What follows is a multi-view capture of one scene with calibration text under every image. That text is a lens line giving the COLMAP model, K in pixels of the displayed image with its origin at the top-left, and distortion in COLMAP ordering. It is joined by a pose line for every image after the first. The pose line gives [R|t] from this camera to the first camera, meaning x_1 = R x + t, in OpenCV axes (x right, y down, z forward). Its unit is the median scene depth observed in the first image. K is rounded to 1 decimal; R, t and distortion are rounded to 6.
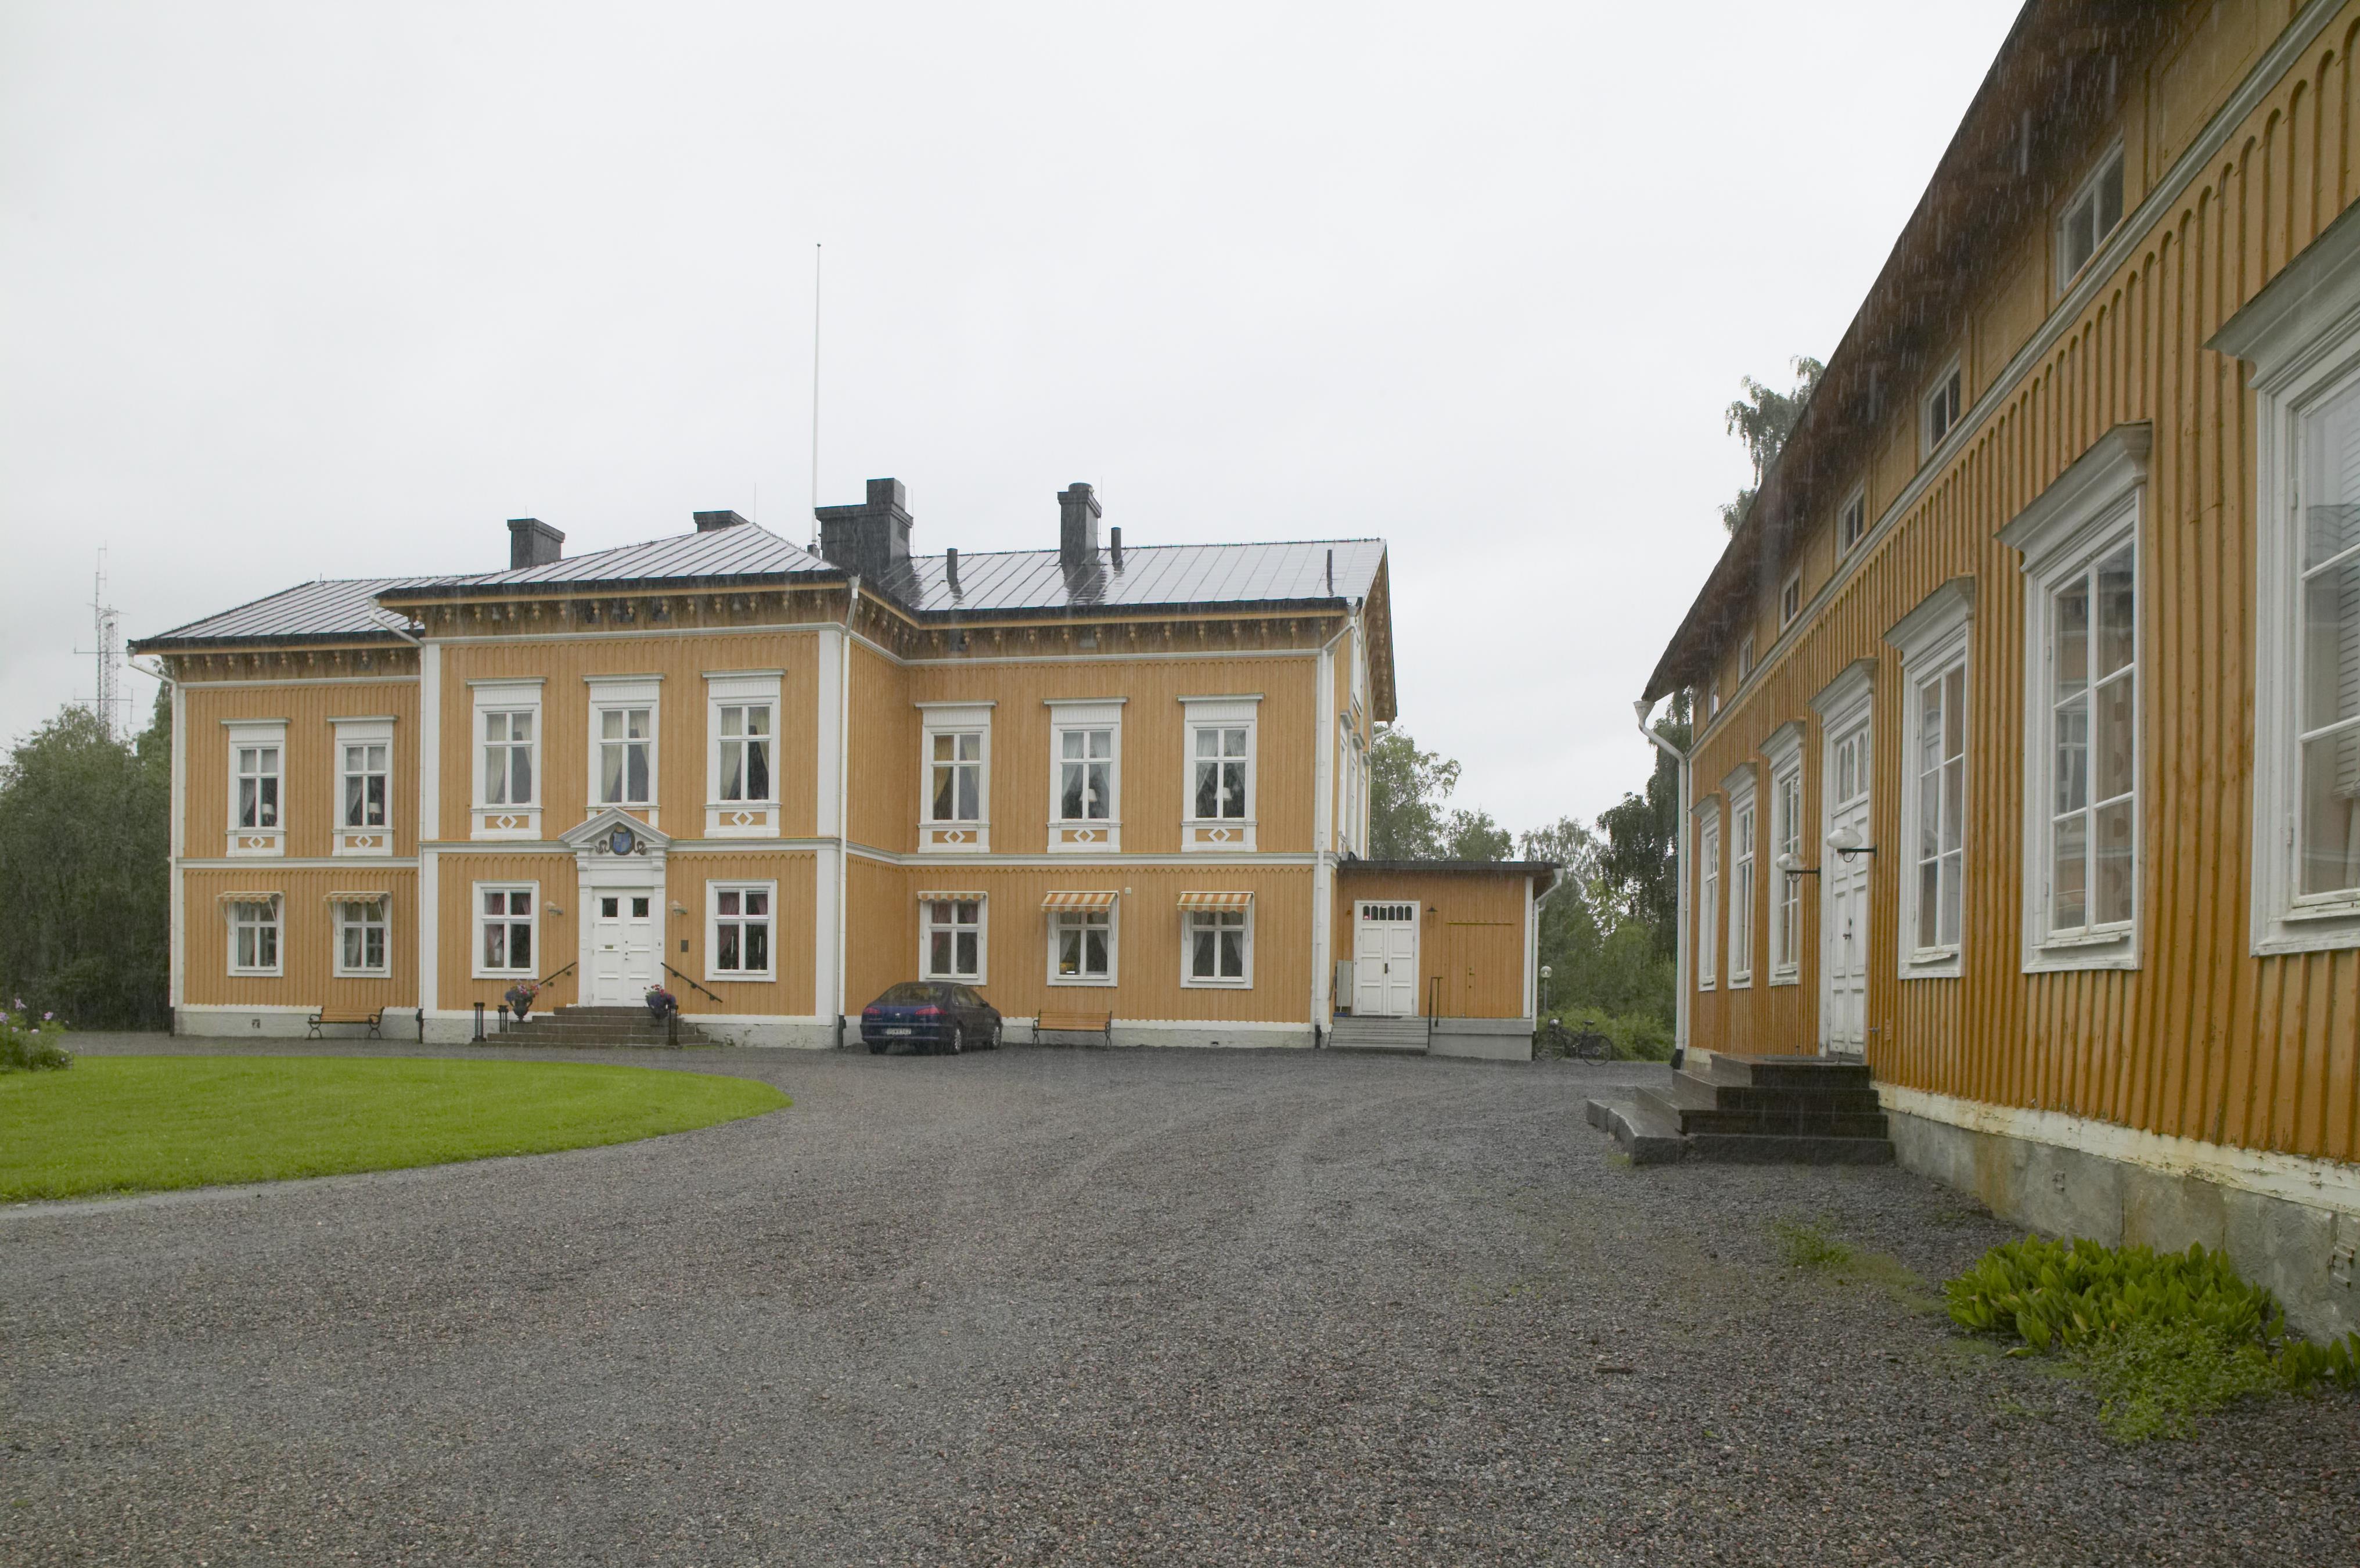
lens RADIAL K [[1637.8, 0, 1188.8], [0, 1637.8, 1030.8], [0, 0, 1]] dist [-0.059674, 0.042462]
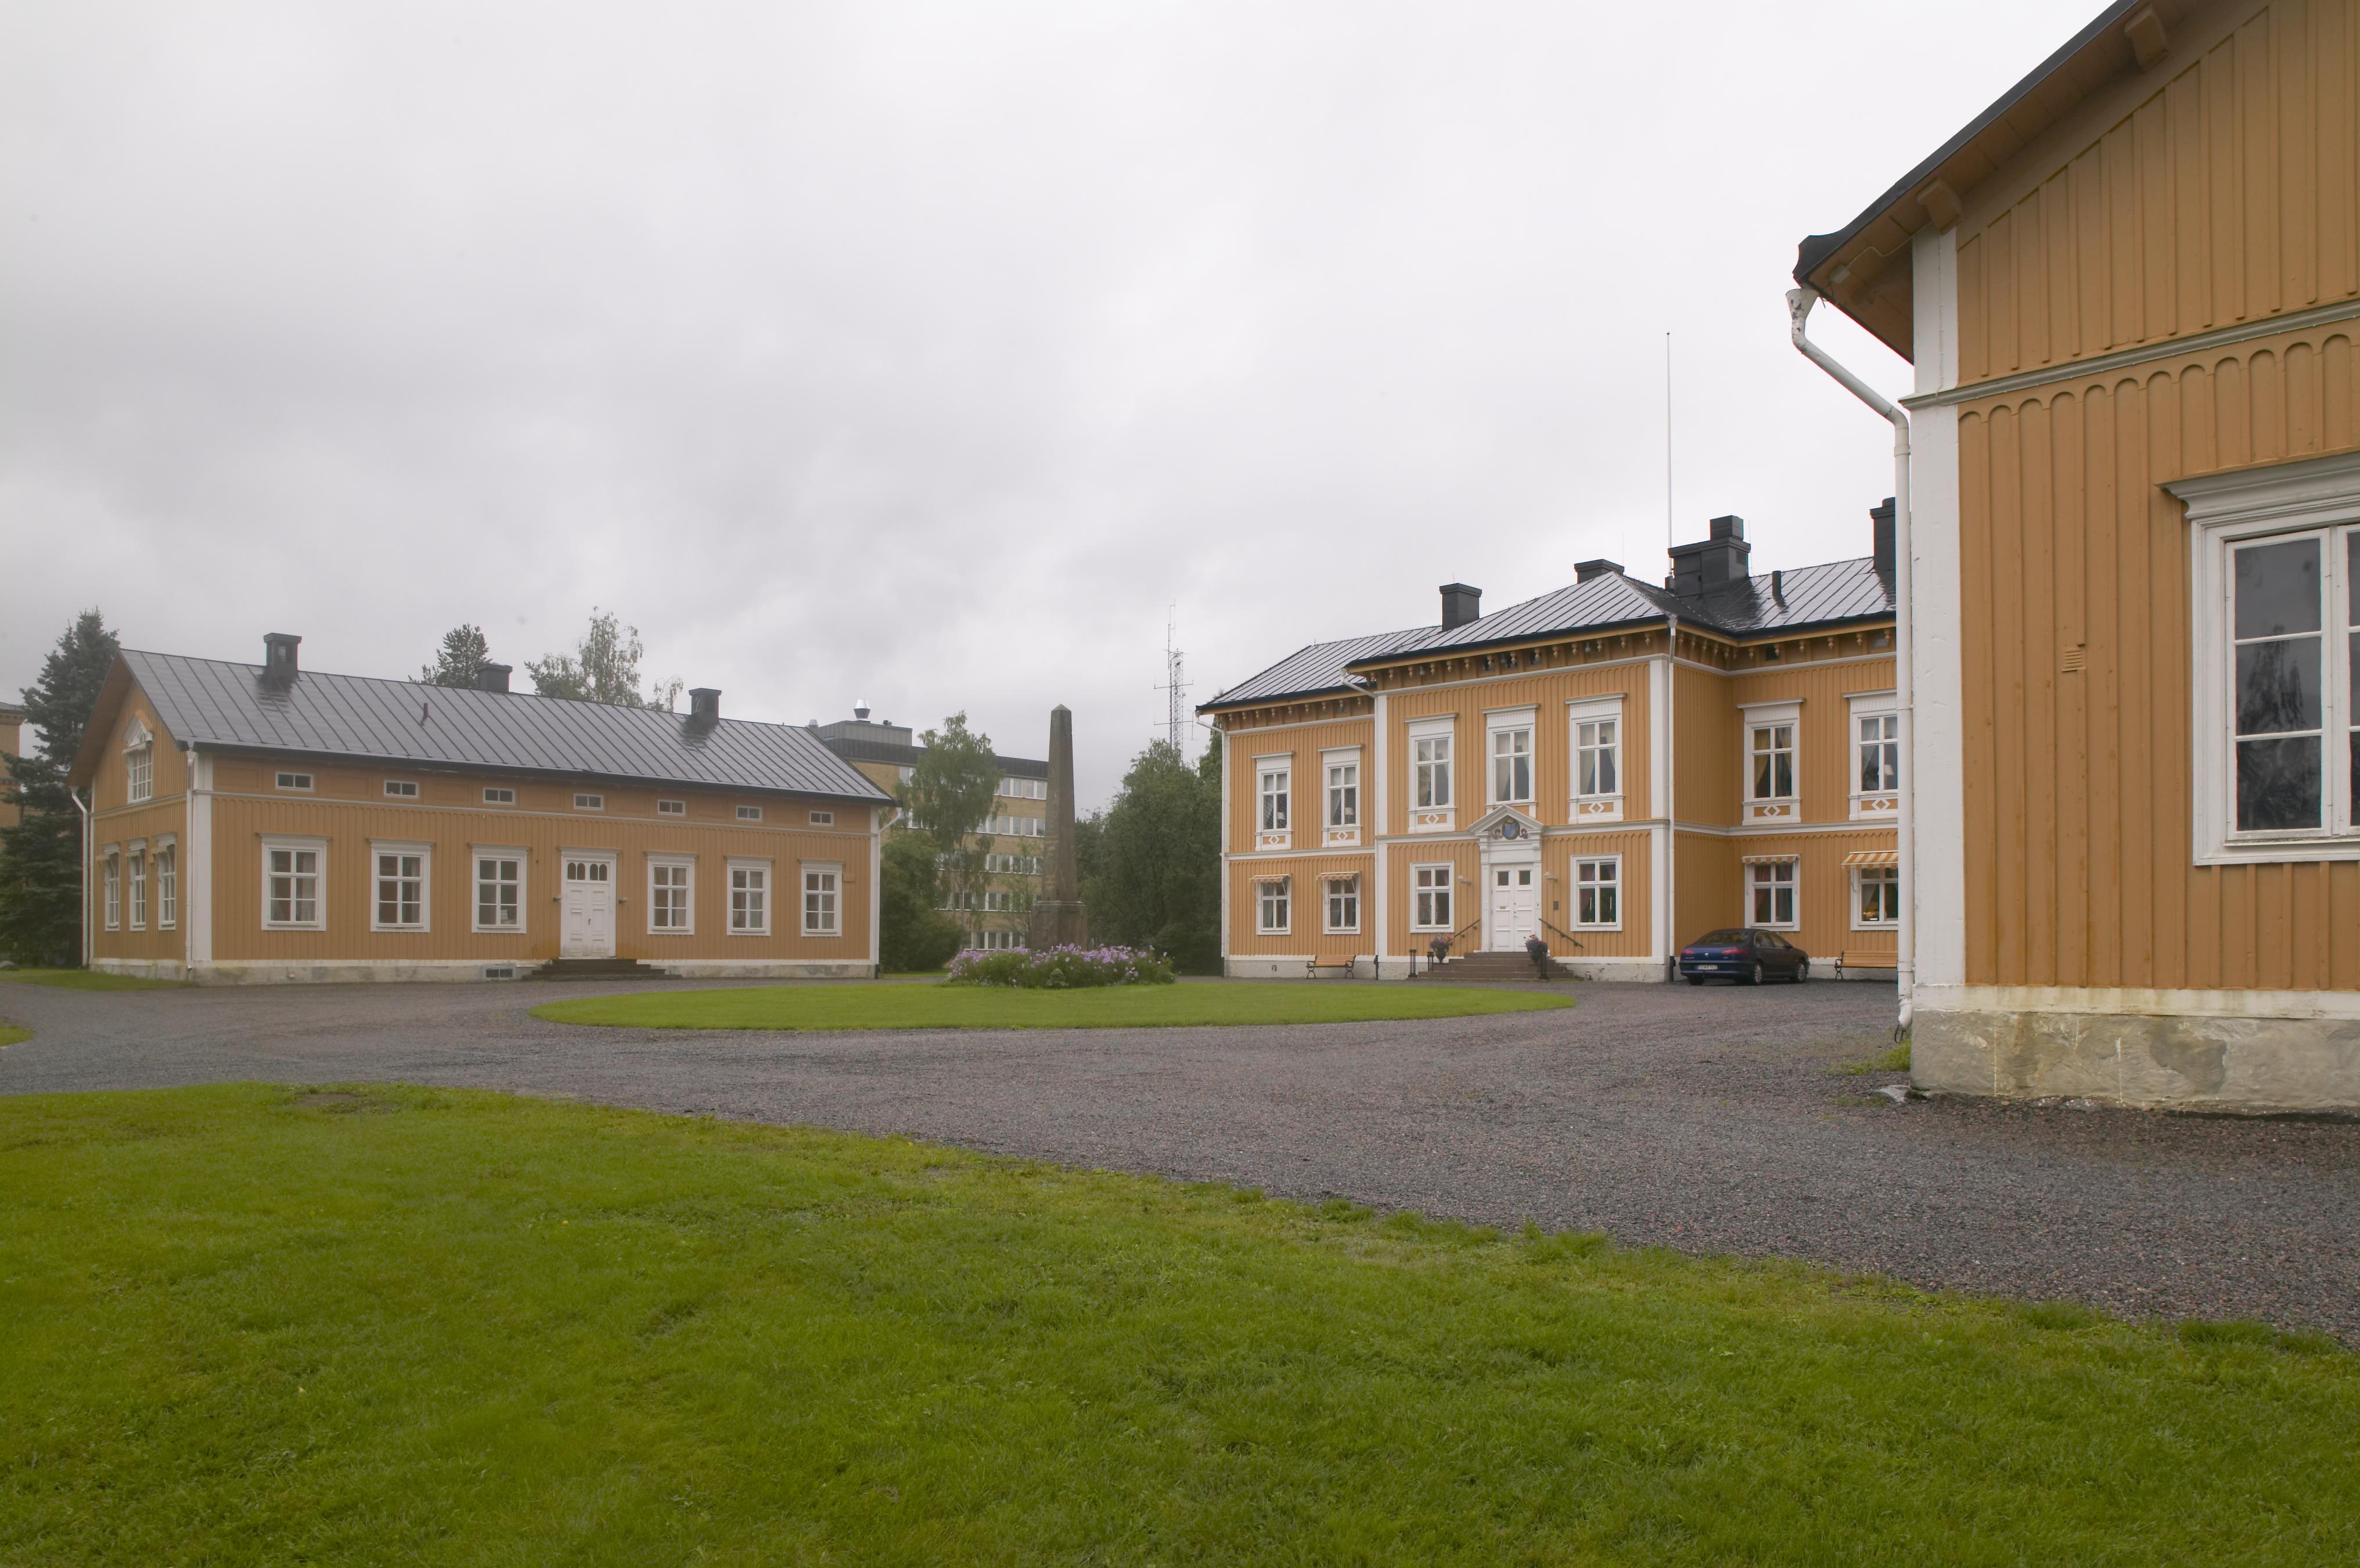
lens RADIAL K [[1637.8, 0, 1195.1], [0, 1637.8, 934.4], [0, 0, 1]] dist [-0.059674, 0.042462]
pose [[0.837001, -0.017933, -0.546907, 0.163985], [-0.000178, 0.999454, -0.033045, 0.014820], [0.547201, 0.027756, 0.836541, -0.262907]]
